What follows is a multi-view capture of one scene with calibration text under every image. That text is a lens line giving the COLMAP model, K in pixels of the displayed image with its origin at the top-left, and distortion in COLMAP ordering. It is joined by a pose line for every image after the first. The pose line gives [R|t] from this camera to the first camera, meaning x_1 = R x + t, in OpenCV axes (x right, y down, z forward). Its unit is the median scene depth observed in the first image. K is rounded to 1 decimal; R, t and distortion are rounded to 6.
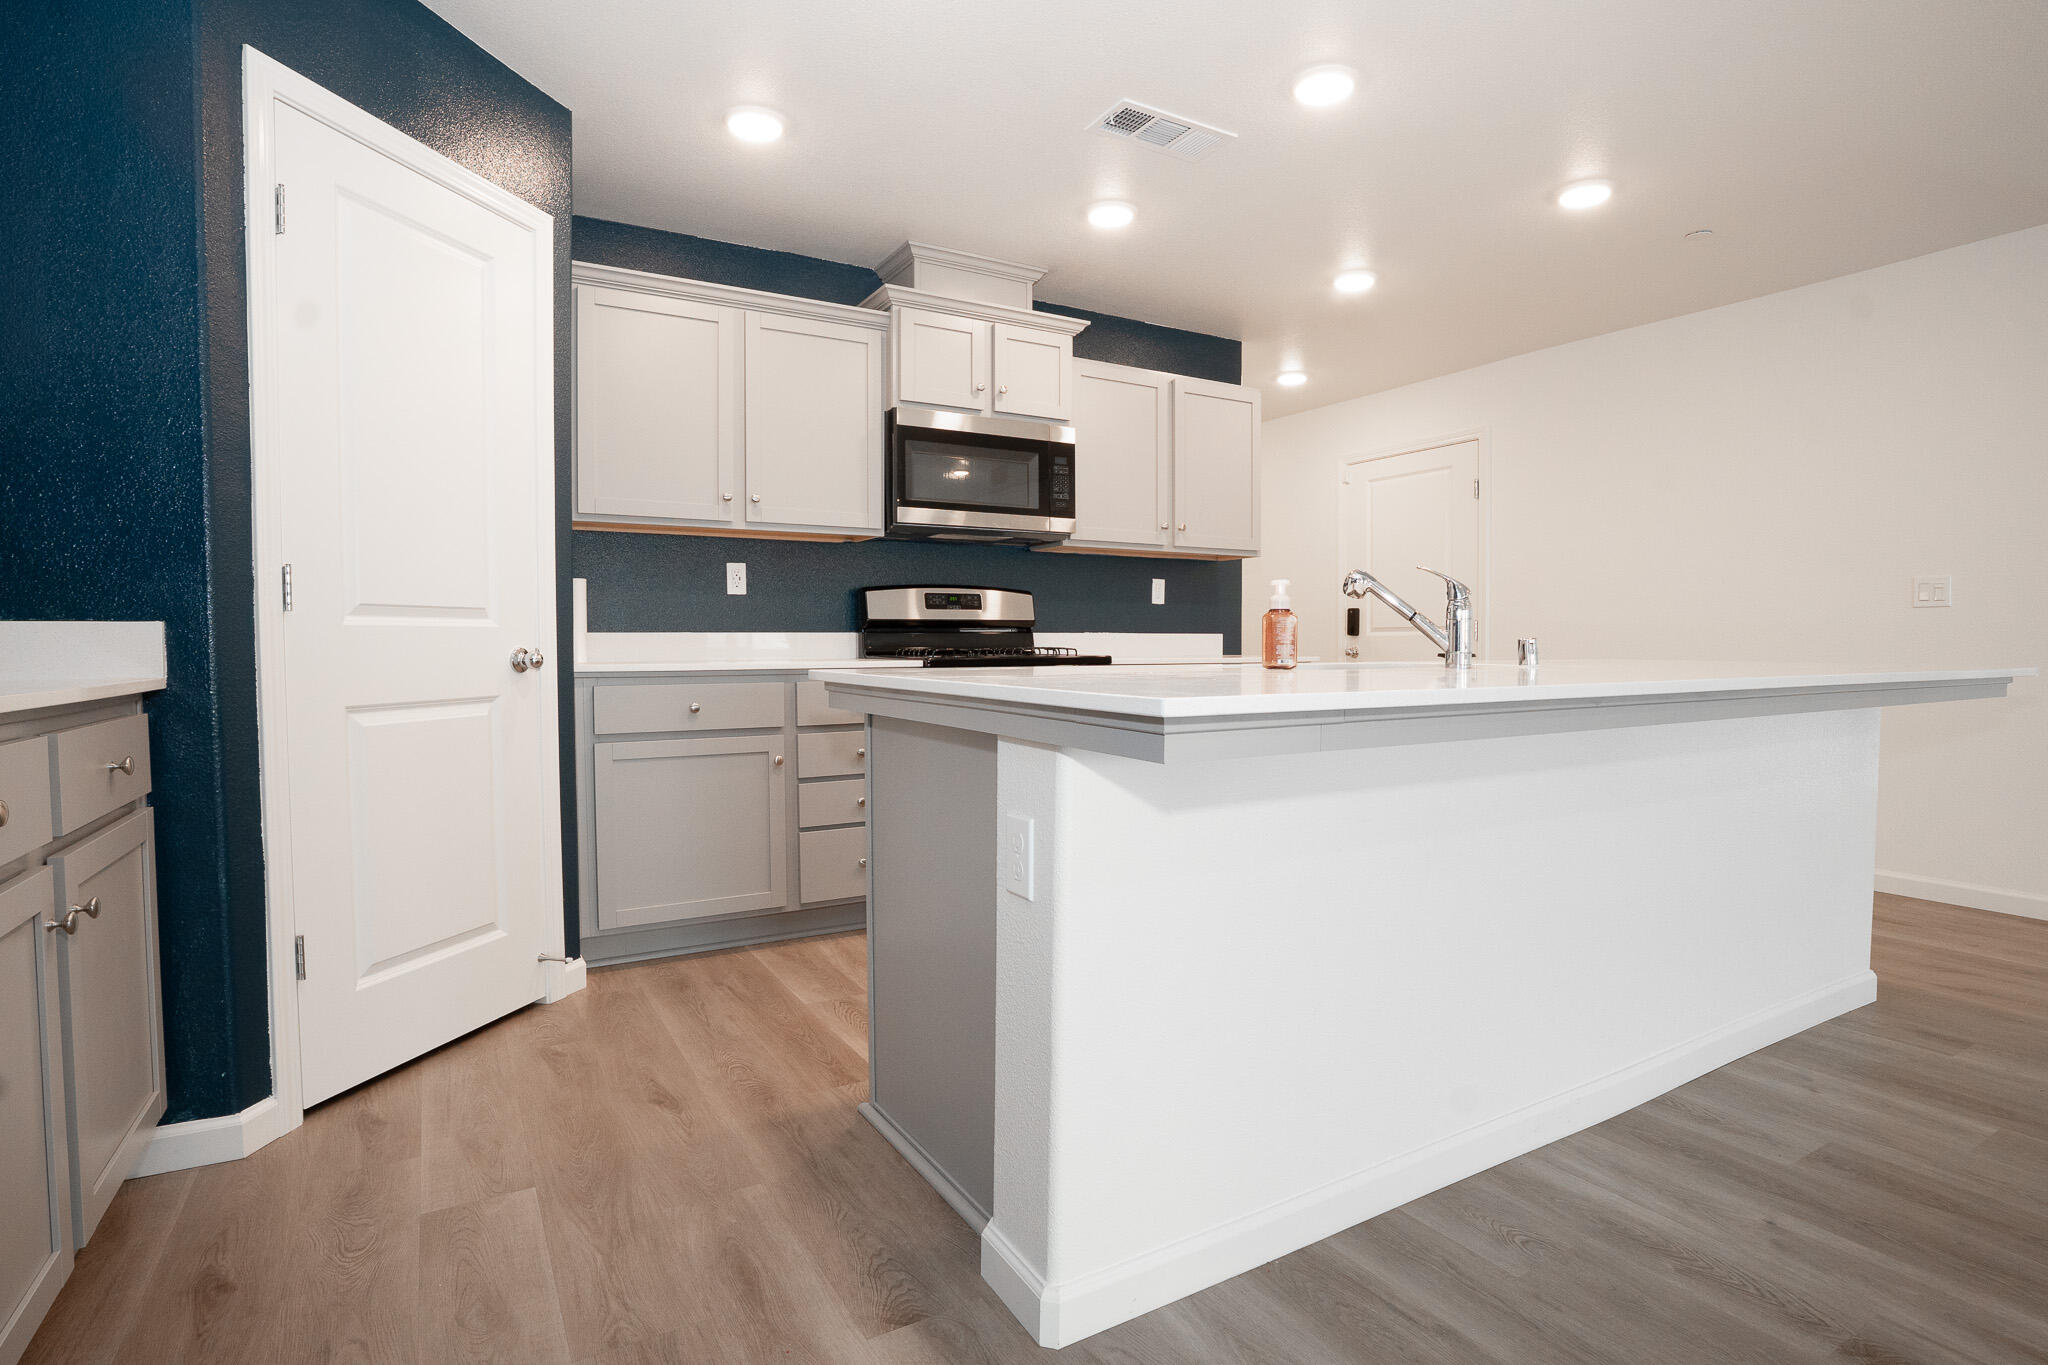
lens RADIAL K [[1039.2, 0, 1024.0], [0, 1039.2, 682.5], [0, 0, 1]] dist [0.000157, 0.000471]
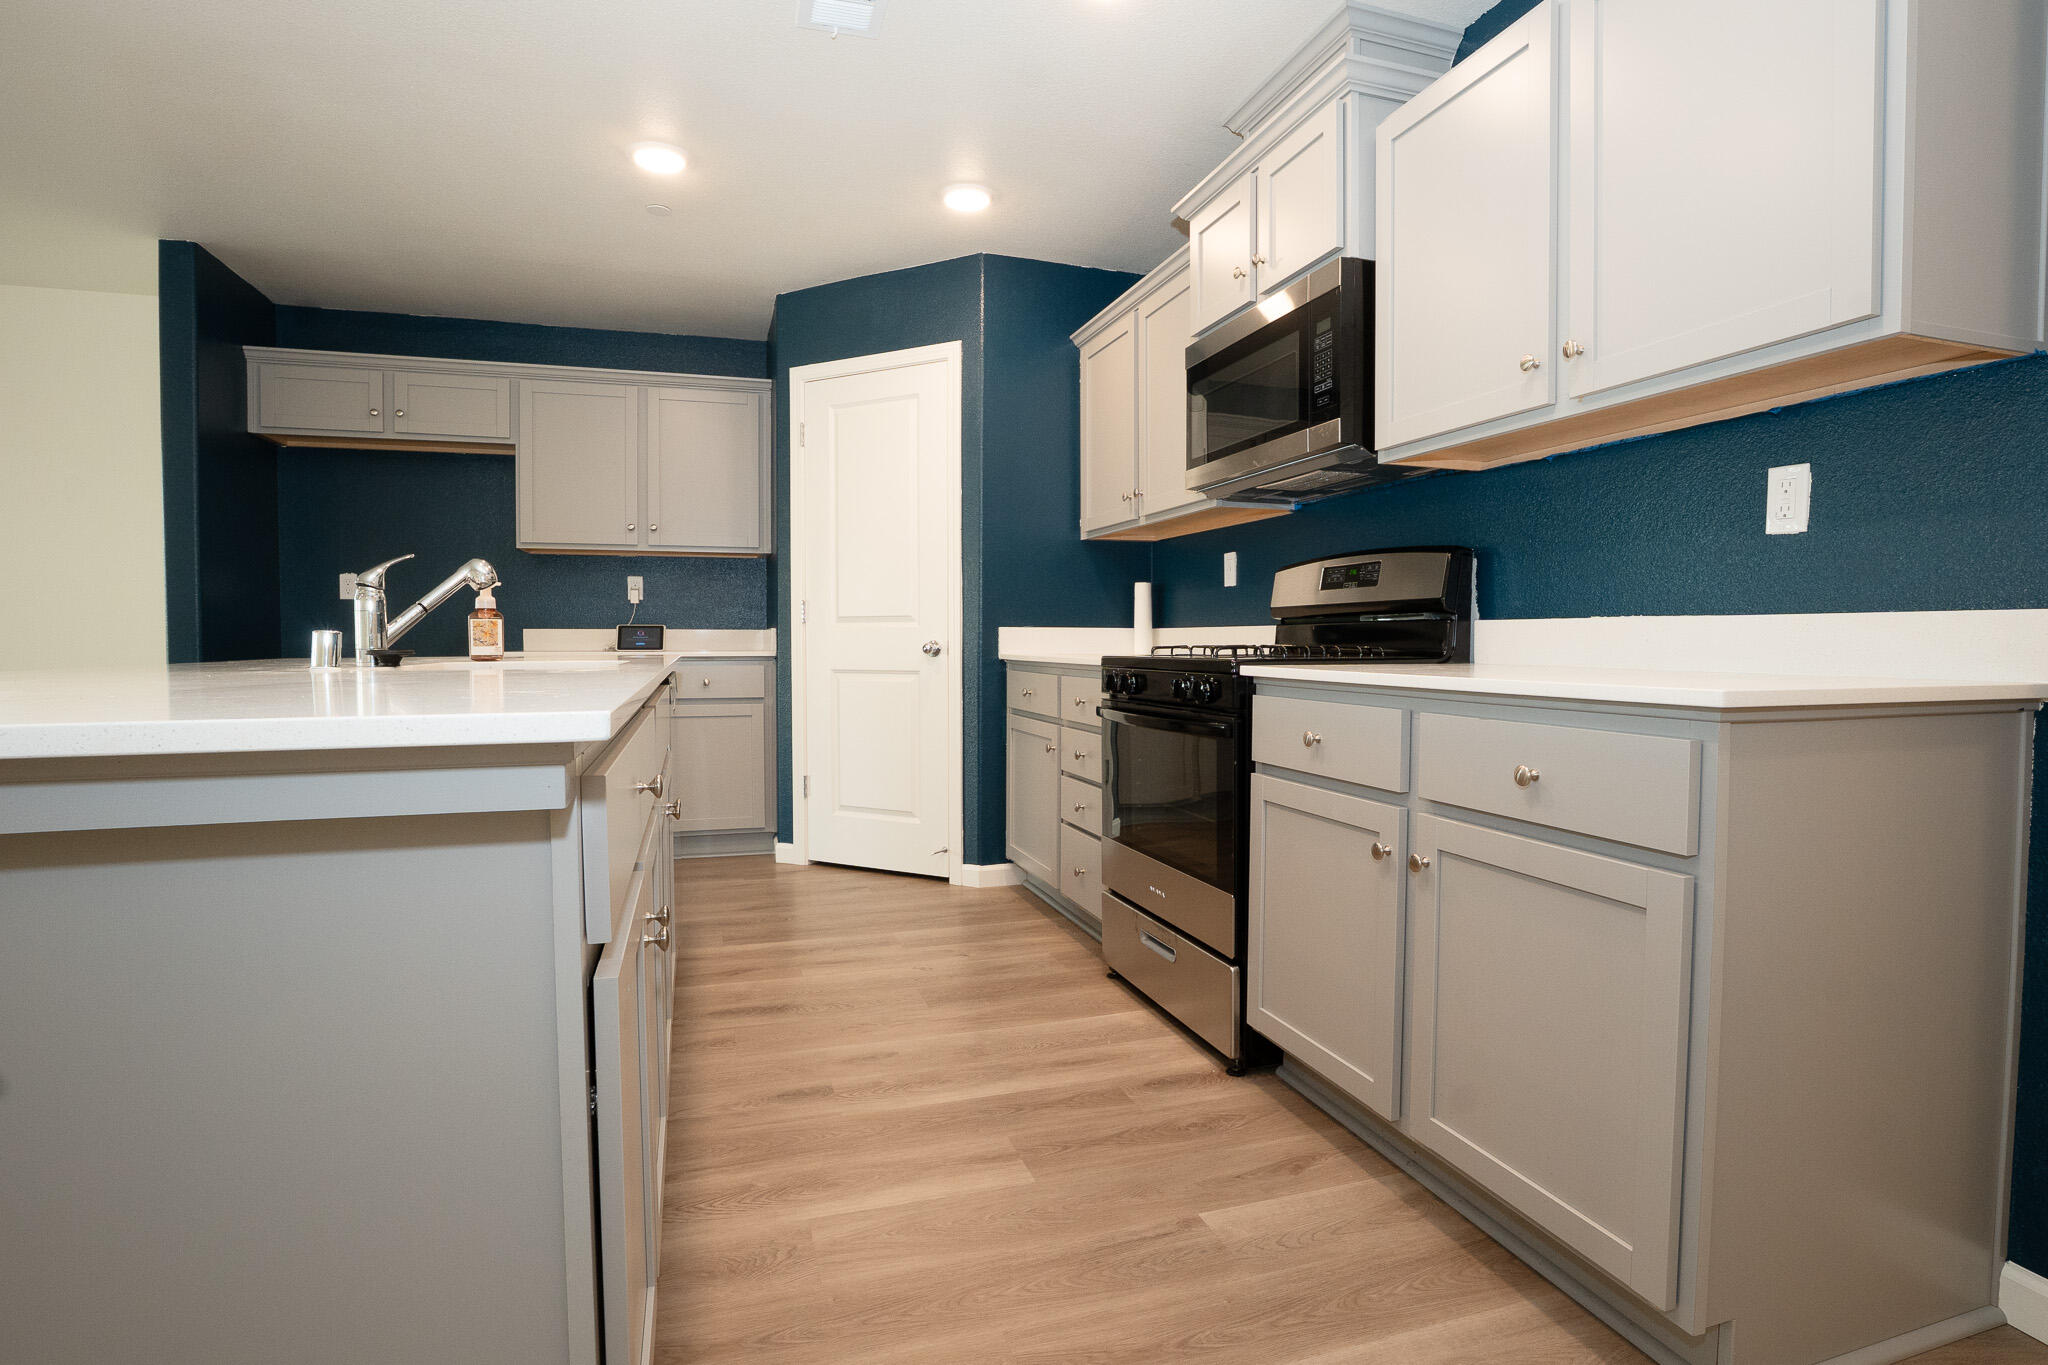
lens RADIAL K [[1039.2, 0, 1024.0], [0, 1039.2, 682.5], [0, 0, 1]] dist [0.000157, 0.000471]
pose [[-0.232513, 0.043203, -0.971633, 0.918819], [-0.037909, 0.997851, 0.053441, -0.055376], [0.971854, 0.049259, -0.230375, 1.397426]]
